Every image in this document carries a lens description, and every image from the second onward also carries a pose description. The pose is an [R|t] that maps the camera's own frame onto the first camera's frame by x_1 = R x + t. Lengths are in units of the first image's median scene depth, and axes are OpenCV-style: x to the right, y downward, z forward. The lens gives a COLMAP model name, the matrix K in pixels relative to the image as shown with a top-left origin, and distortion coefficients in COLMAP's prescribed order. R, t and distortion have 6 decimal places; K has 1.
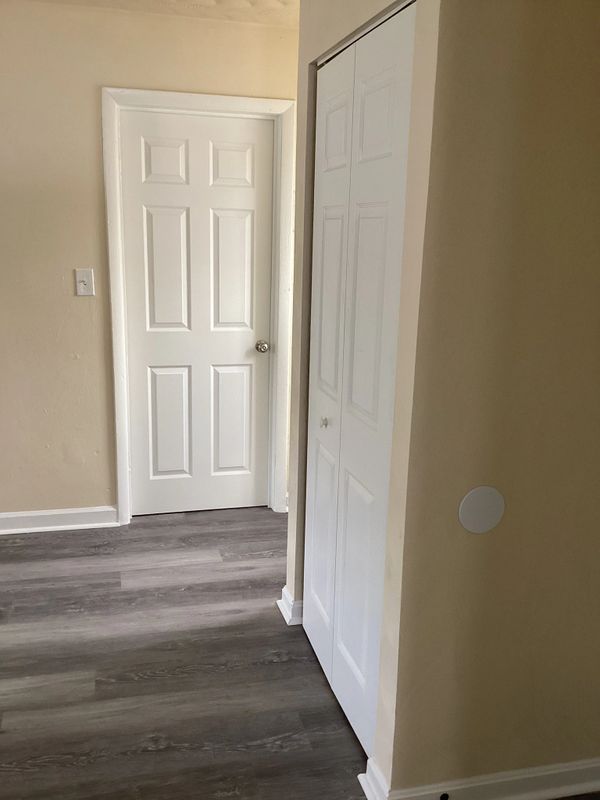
lens RADIAL K [[724.3, 0, 299.3], [0, 724.3, 403.6], [0, 0, 1]] dist [0.080883, -0.140941]
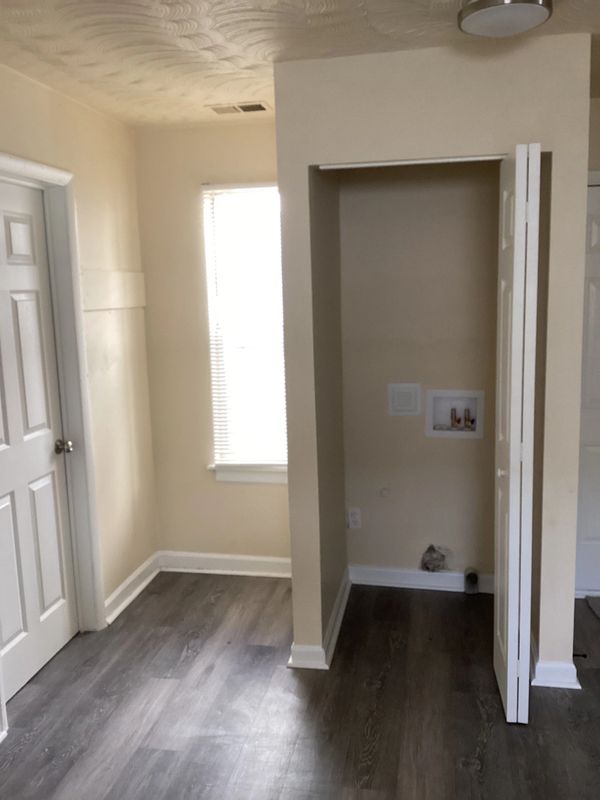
lens RADIAL K [[724.3, 0, 307.8], [0, 724.3, 401.4], [0, 0, 1]] dist [0.080883, -0.140941]
pose [[0.414577, -0.169368, 0.894114, -0.734002], [0.249433, 0.966048, 0.067339, -0.123348], [-0.875163, 0.195104, 0.442747, 0.382158]]
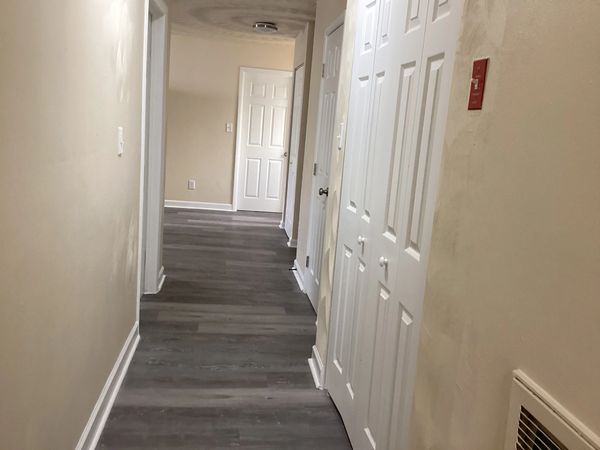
lens RADIAL K [[543.2, 0, 301.9], [0, 543.2, 221.1], [0, 0, 1]] dist [0.080883, -0.140941]
pose [[0.989780, 0.072806, -0.122615, 0.312975], [-0.082098, 0.993983, -0.072515, 0.358529], [0.116598, 0.081841, 0.989802, -1.179657]]
